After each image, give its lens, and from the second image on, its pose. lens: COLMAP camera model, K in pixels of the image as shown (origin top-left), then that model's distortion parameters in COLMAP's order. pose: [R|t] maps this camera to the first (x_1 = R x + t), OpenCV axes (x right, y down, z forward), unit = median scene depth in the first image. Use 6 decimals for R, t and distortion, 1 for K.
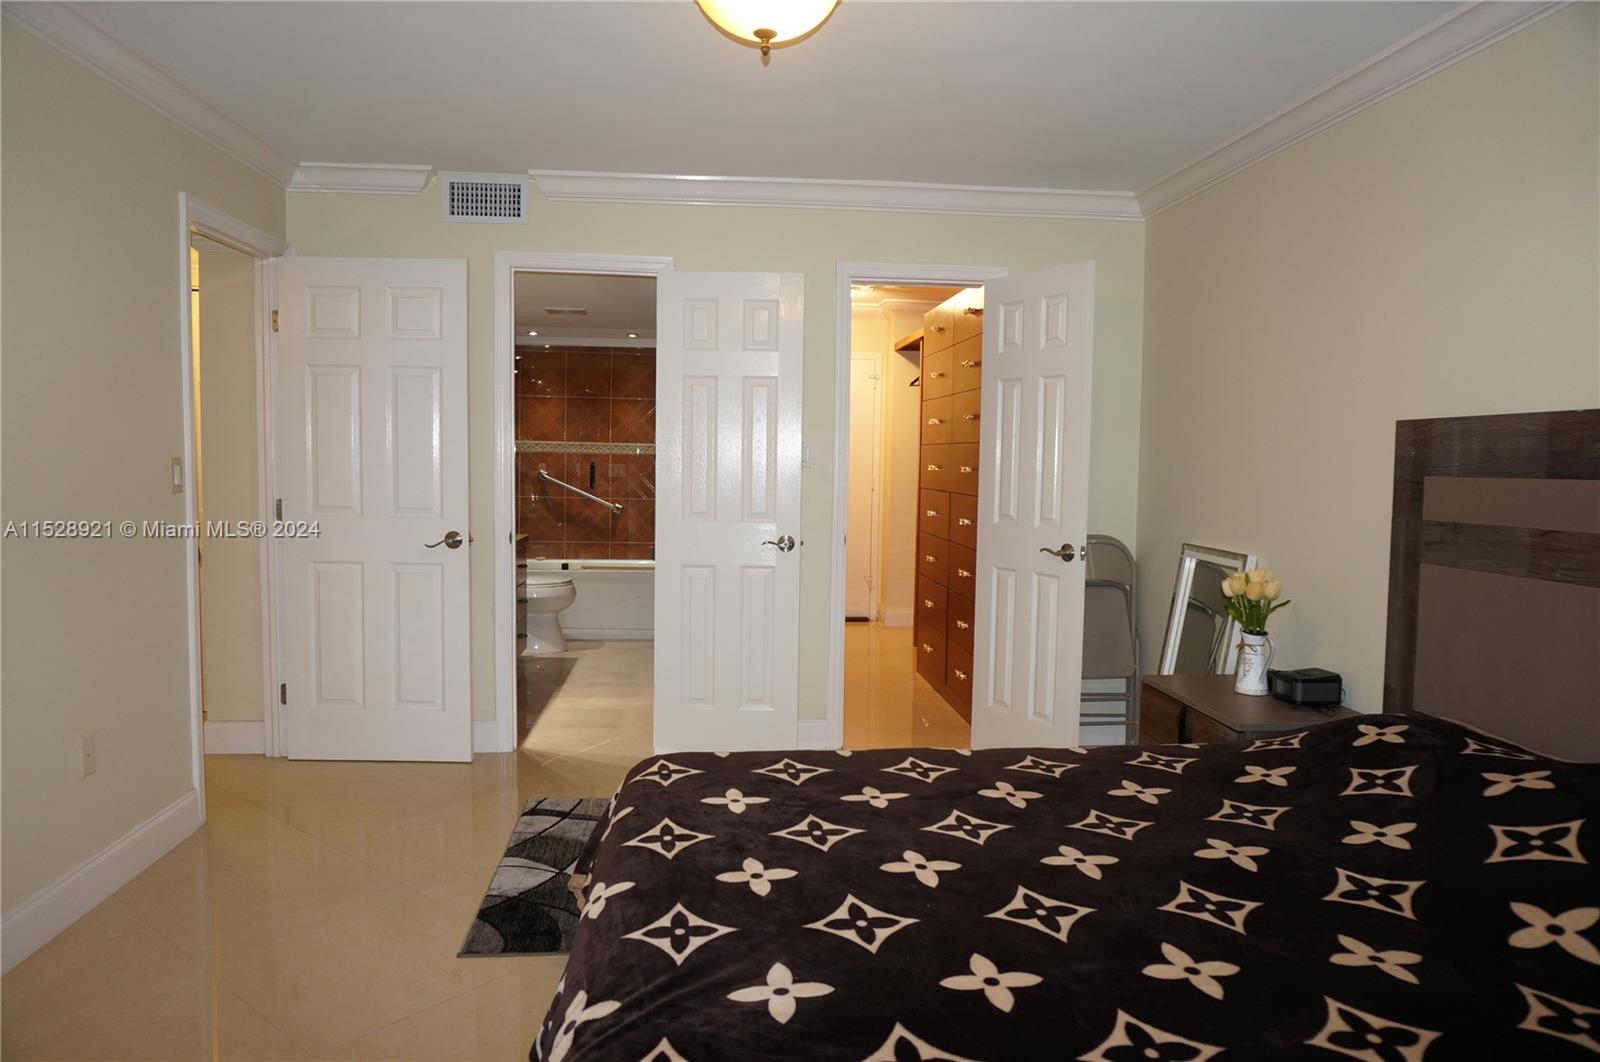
lens RADIAL K [[1061.9, 0, 801.0], [0, 1061.9, 532.0], [0, 0, 1]] dist [-0.048882, 0.027453]
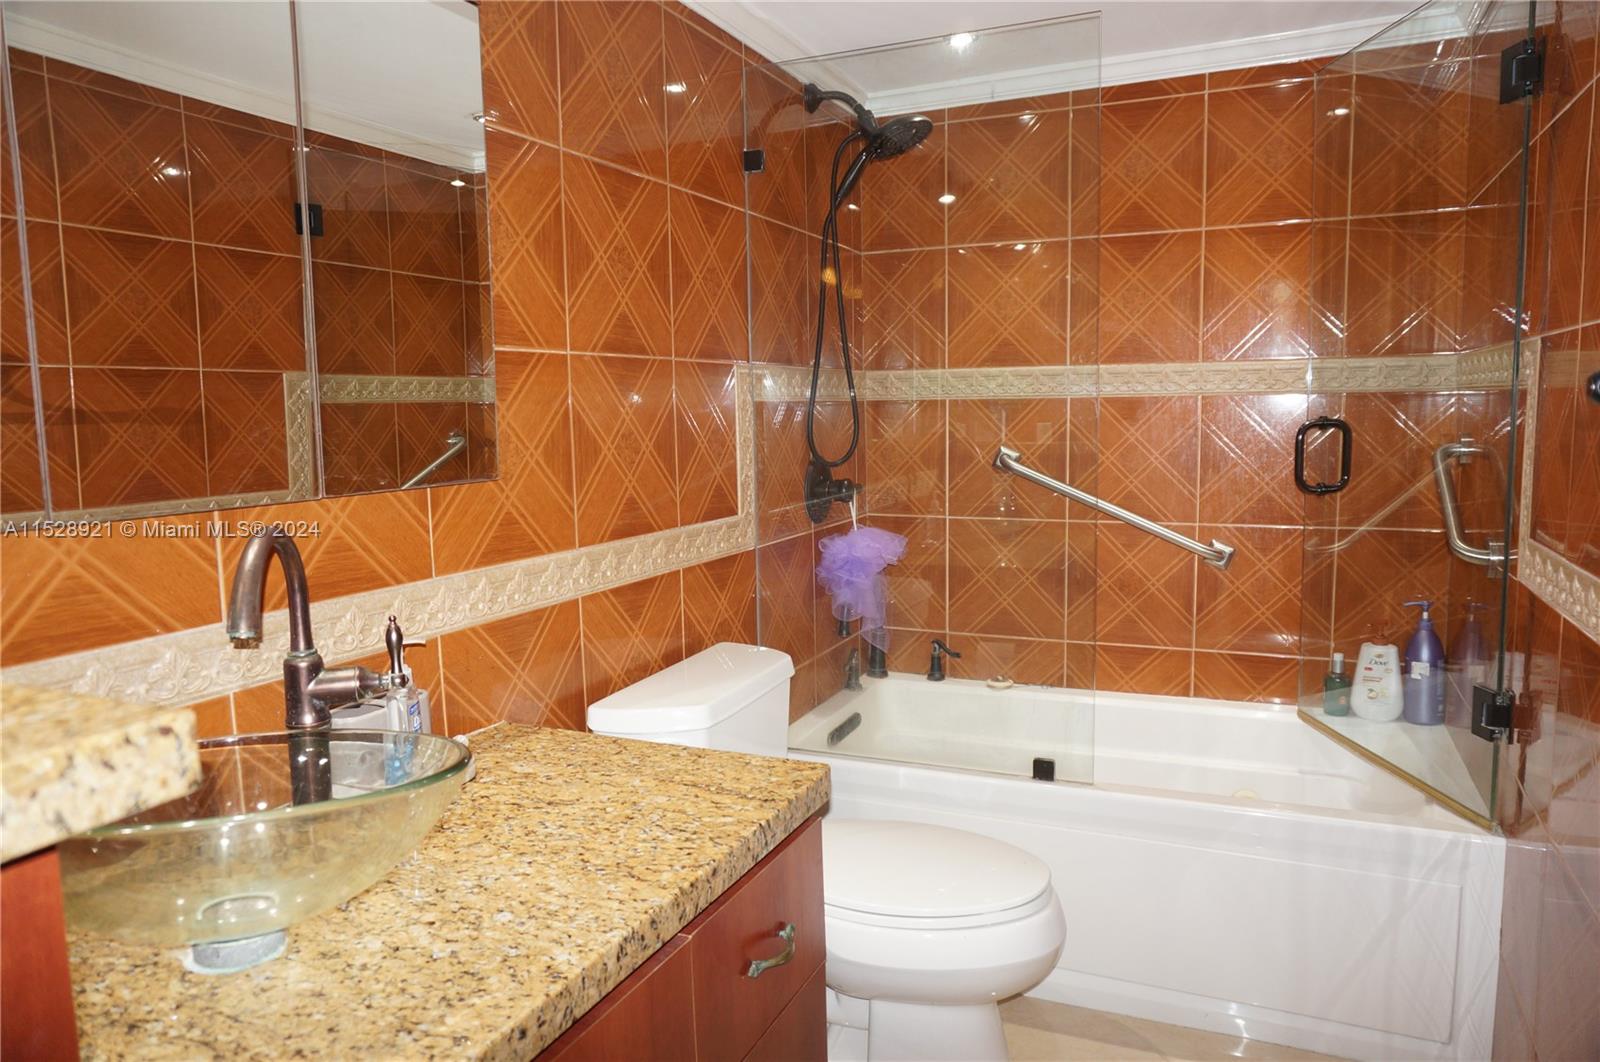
lens RADIAL K [[1061.9, 0, 795.3], [0, 1061.9, 526.4], [0, 0, 1]] dist [-0.048882, 0.027453]
pose [[0.868169, 0.023761, -0.495700, -0.123982], [-0.002276, 0.999033, 0.043901, -0.046570], [0.496264, -0.036985, 0.867383, 0.641243]]
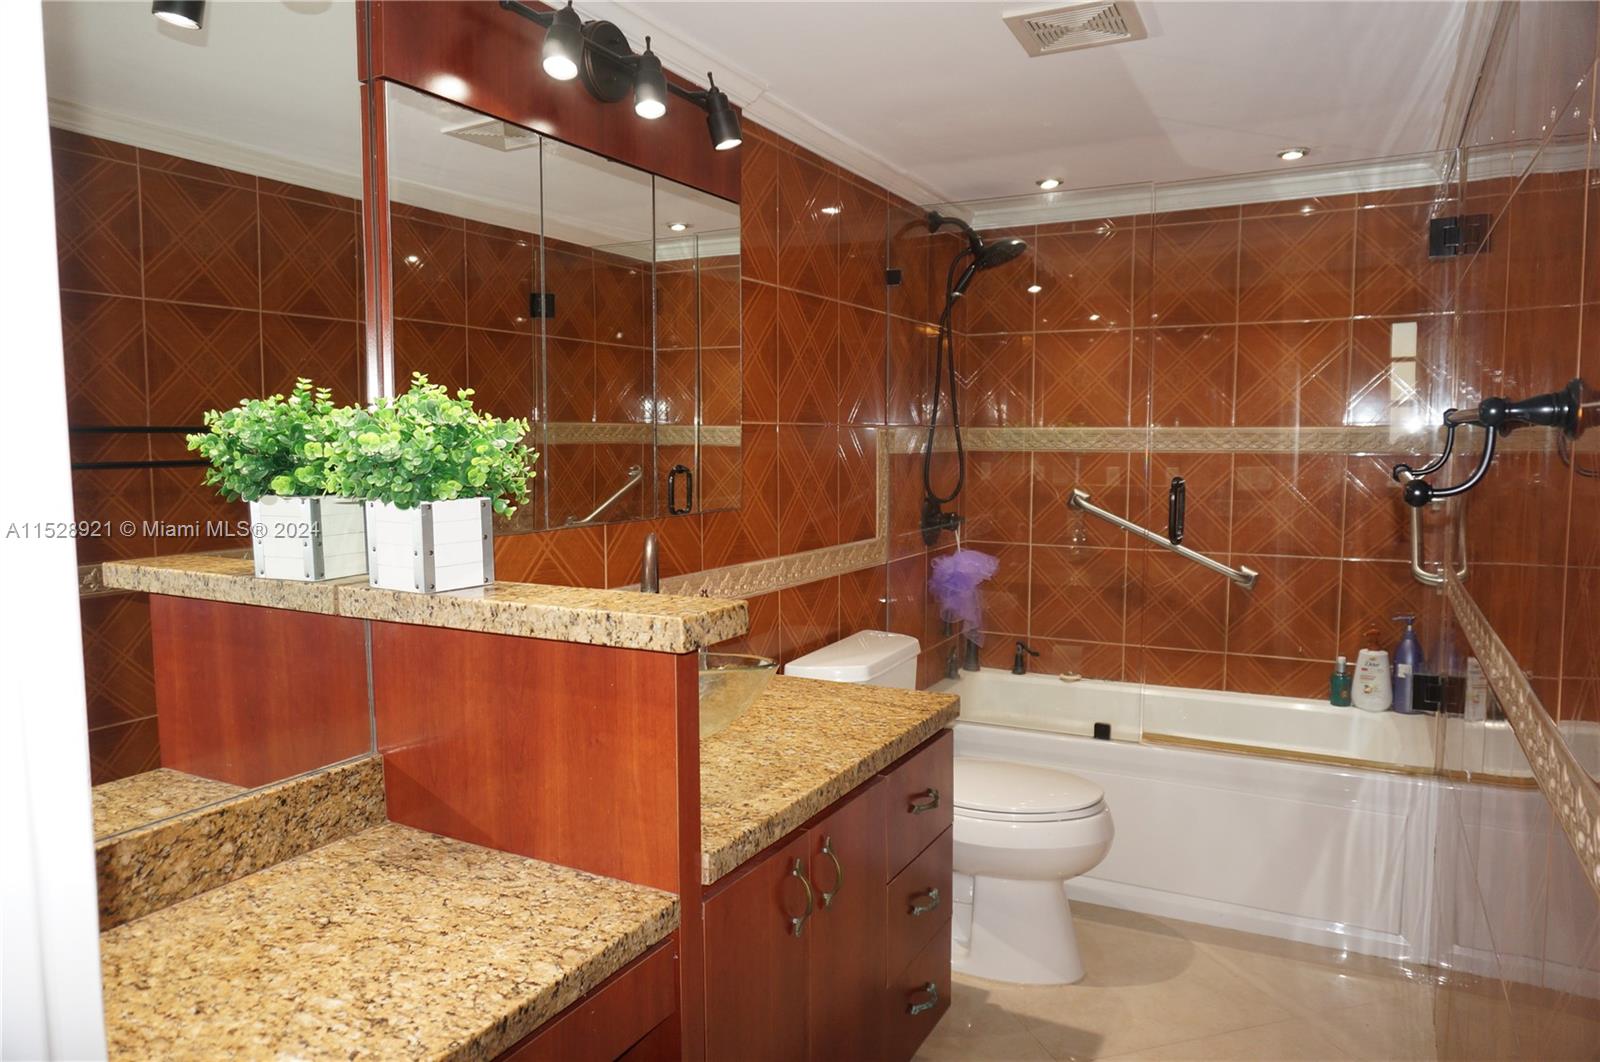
lens RADIAL K [[1061.9, 0, 795.2], [0, 1061.9, 535.0], [0, 0, 1]] dist [-0.048882, 0.027453]
pose [[0.832716, 0.032288, -0.552758, -0.088915], [-0.022504, 0.999447, 0.024479, -0.046763], [0.553243, -0.007944, 0.832982, 0.539405]]
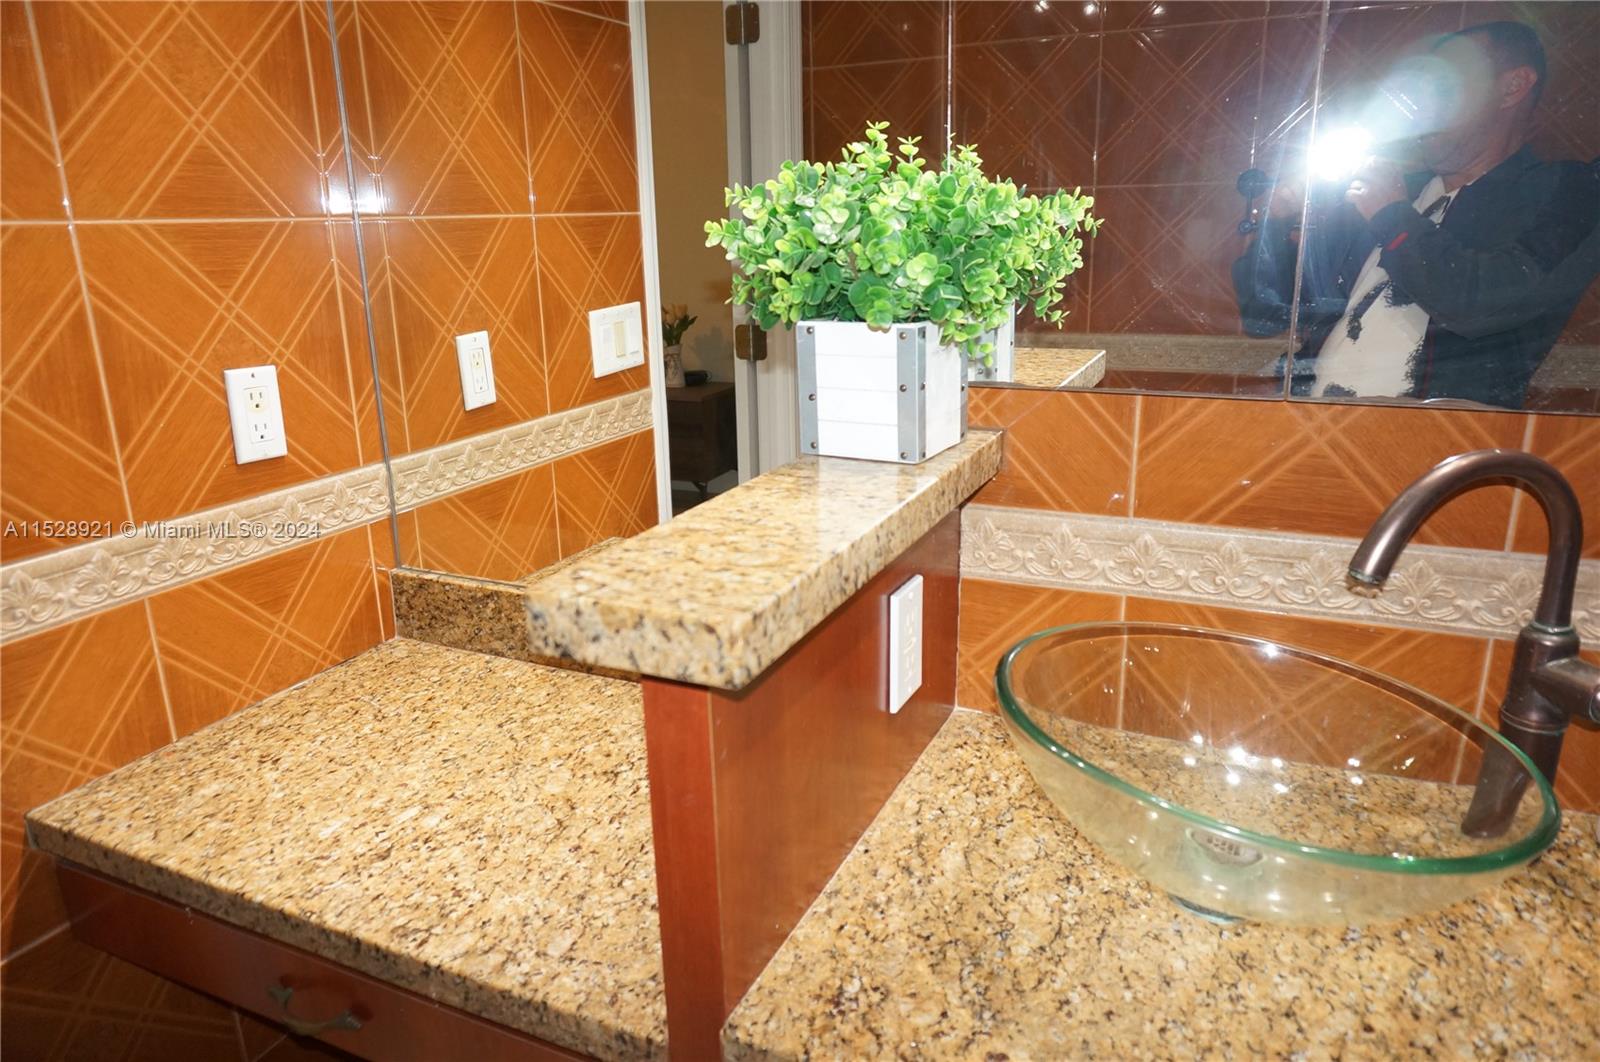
lens RADIAL K [[1061.9, 0, 798.7], [0, 1061.9, 543.5], [0, 0, 1]] dist [-0.048882, 0.027453]
pose [[-0.498834, 0.244008, -0.831640, -0.131950], [-0.062831, 0.946844, 0.315497, -0.061203], [0.864417, 0.209634, -0.456986, 0.717838]]
